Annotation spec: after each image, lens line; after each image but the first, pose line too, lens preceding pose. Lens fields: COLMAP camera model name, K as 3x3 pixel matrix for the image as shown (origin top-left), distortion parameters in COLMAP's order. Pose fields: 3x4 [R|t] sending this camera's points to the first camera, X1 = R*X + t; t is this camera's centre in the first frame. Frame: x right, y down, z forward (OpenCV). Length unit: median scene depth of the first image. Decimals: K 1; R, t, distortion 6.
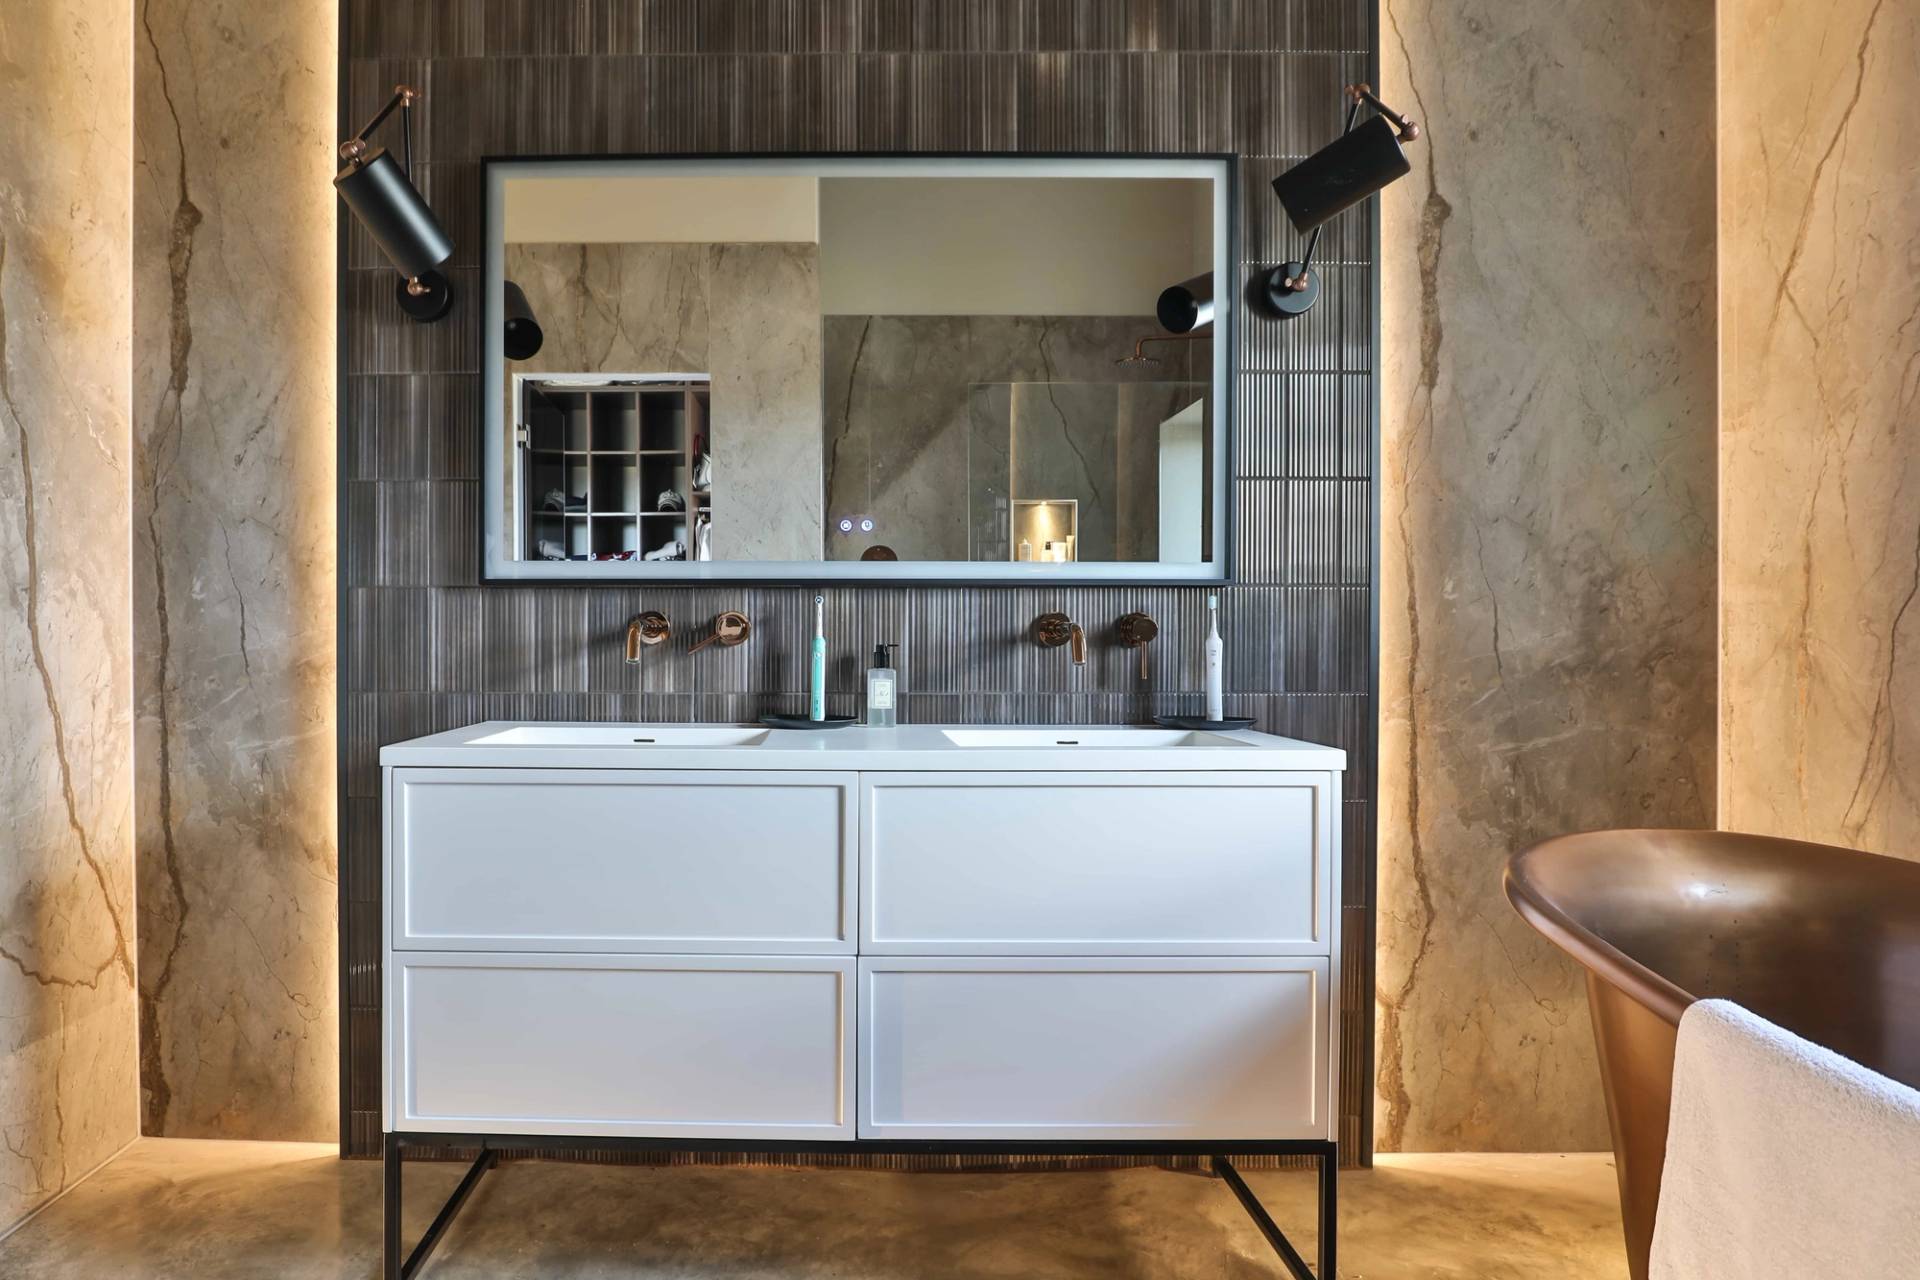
lens RADIAL K [[1064.3, 0, 775.3], [0, 1064.3, 629.8], [0, 0, 1]] dist [-0.018882, -0.000139]
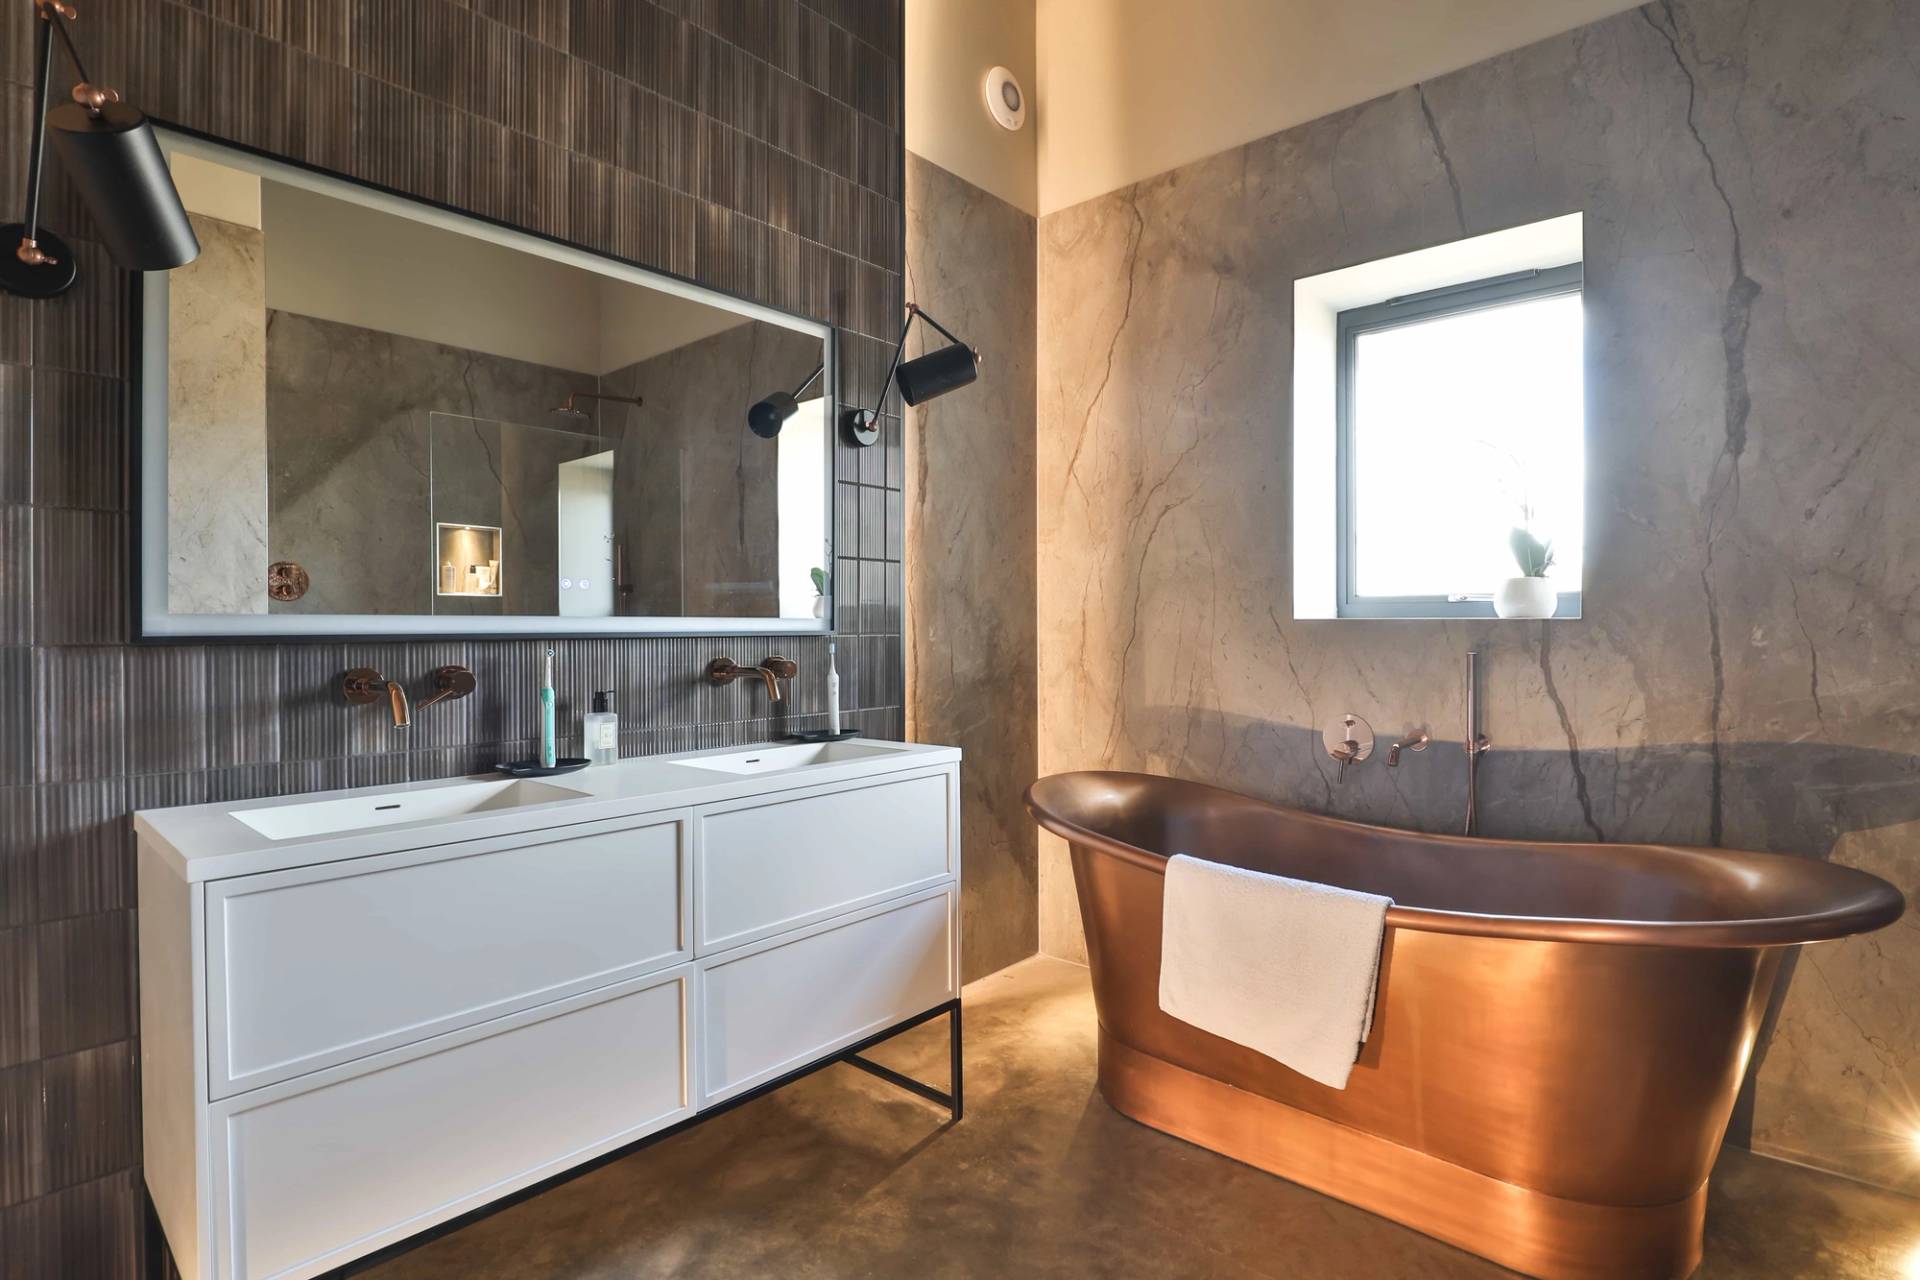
lens RADIAL K [[983.1, 0, 940.2], [0, 983.1, 626.5], [0, 0, 1]] dist [-0.039489, 0.014349]
pose [[0.644334, -0.006981, 0.764713, -0.453083], [0.007221, 0.999969, 0.003045, -0.054208], [-0.764710, 0.003560, 0.644364, 0.063591]]
